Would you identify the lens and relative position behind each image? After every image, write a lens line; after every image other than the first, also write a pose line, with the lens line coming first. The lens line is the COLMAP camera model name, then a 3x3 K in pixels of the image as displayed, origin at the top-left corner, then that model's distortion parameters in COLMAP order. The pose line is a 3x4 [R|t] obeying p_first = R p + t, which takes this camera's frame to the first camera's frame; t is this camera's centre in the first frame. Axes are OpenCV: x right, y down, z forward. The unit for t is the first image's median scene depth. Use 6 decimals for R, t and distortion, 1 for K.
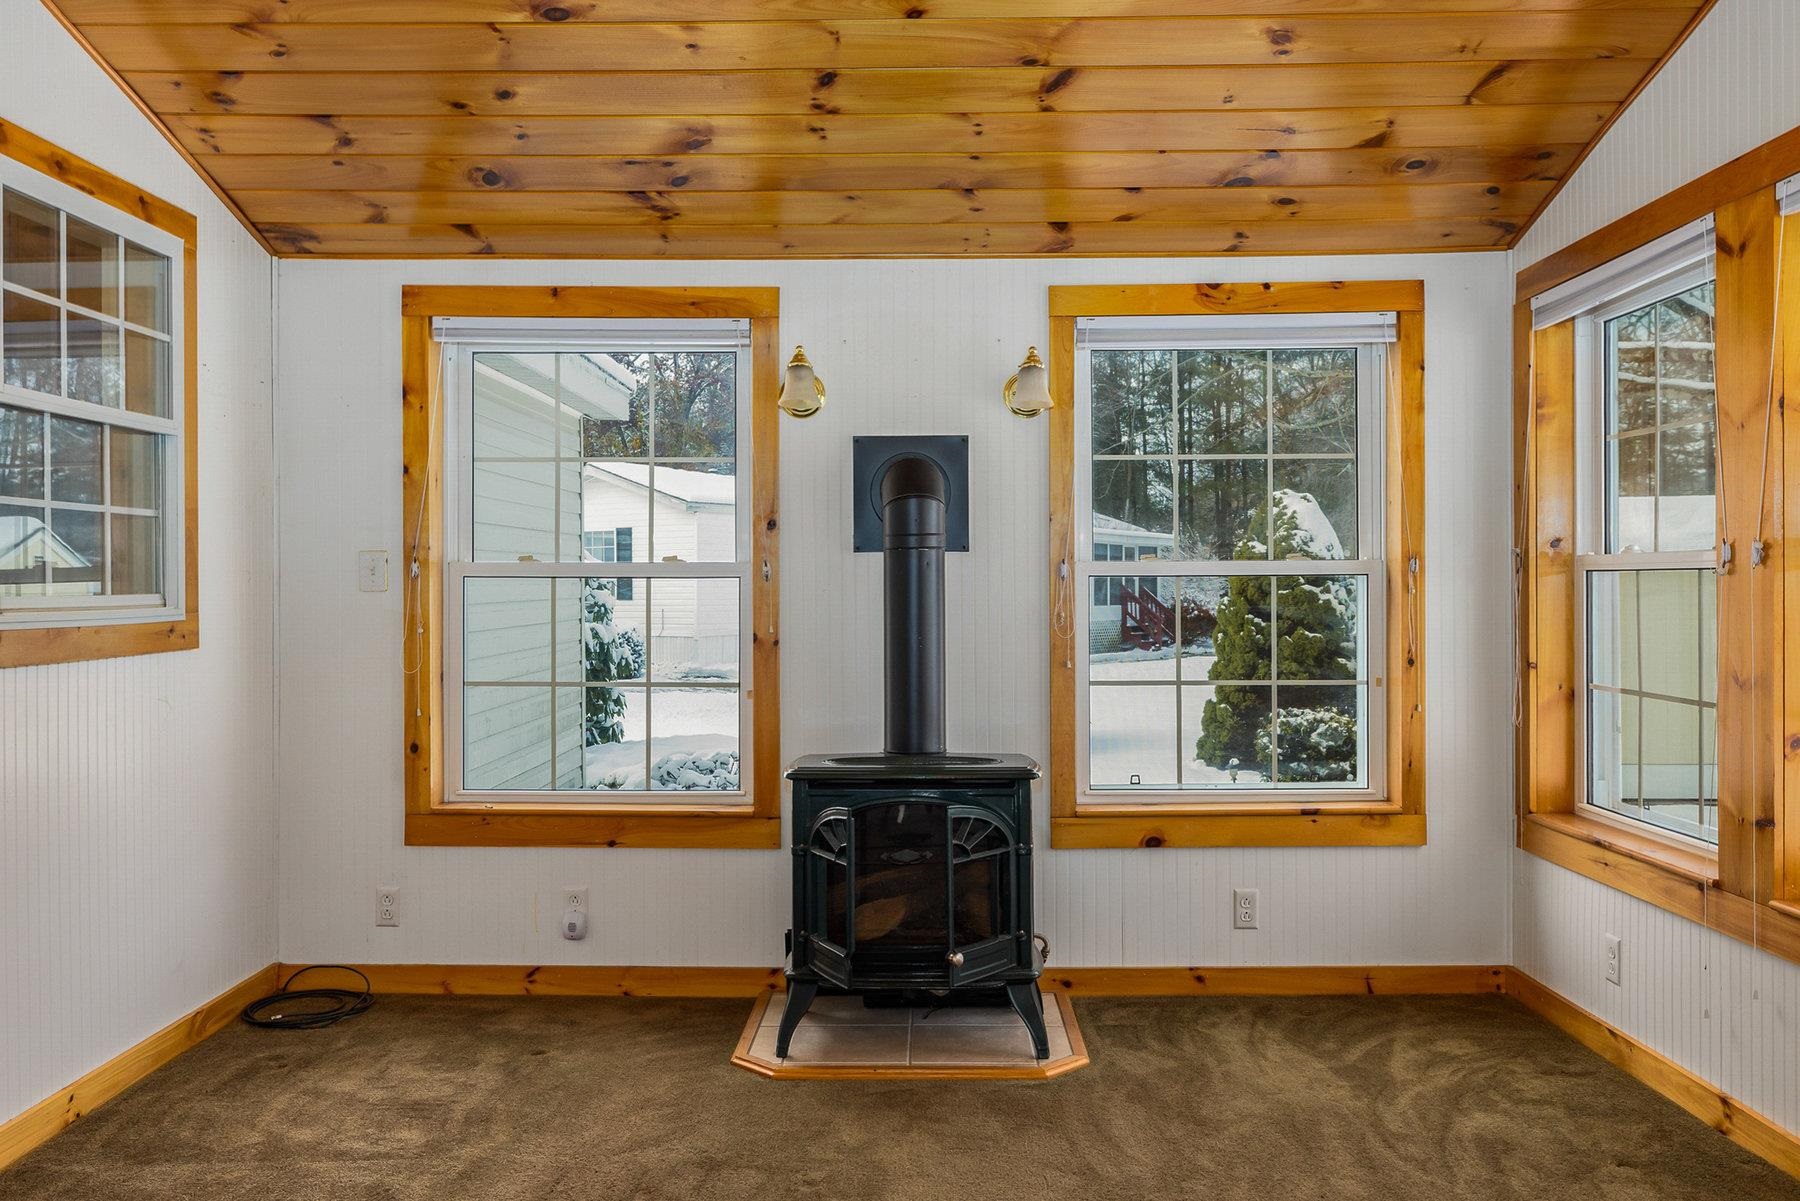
lens RADIAL K [[1459.8, 0, 904.7], [0, 1459.8, 590.0], [0, 0, 1]] dist [0.006438, 0.000041]
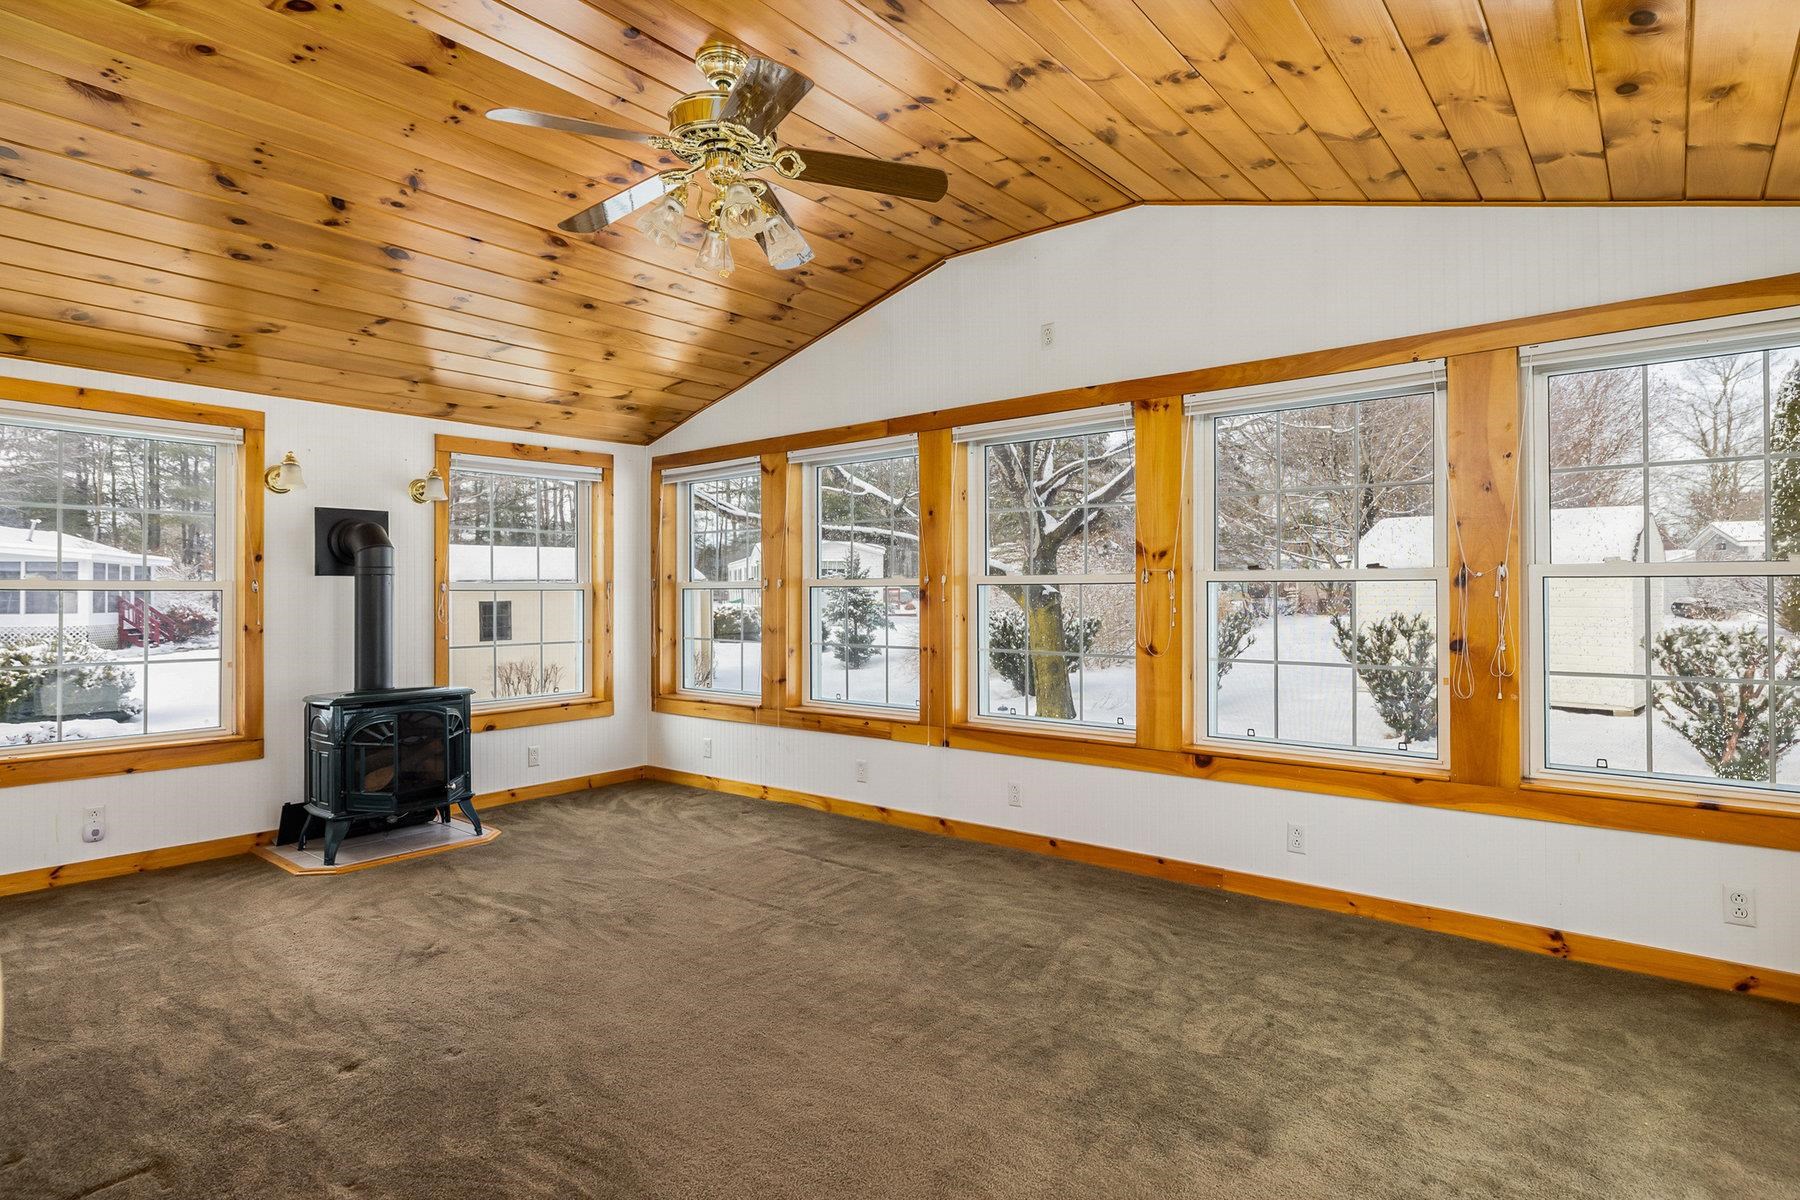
lens RADIAL K [[914.9, 0, 900.0], [0, 914.9, 600.0], [0, 0, 1]] dist [-0.004790, 0.001637]
pose [[0.632823, -0.004724, 0.774282, -0.432608], [0.003776, 0.999988, 0.003016, 0.001276], [-0.774288, 0.001015, 0.632833, -0.192333]]
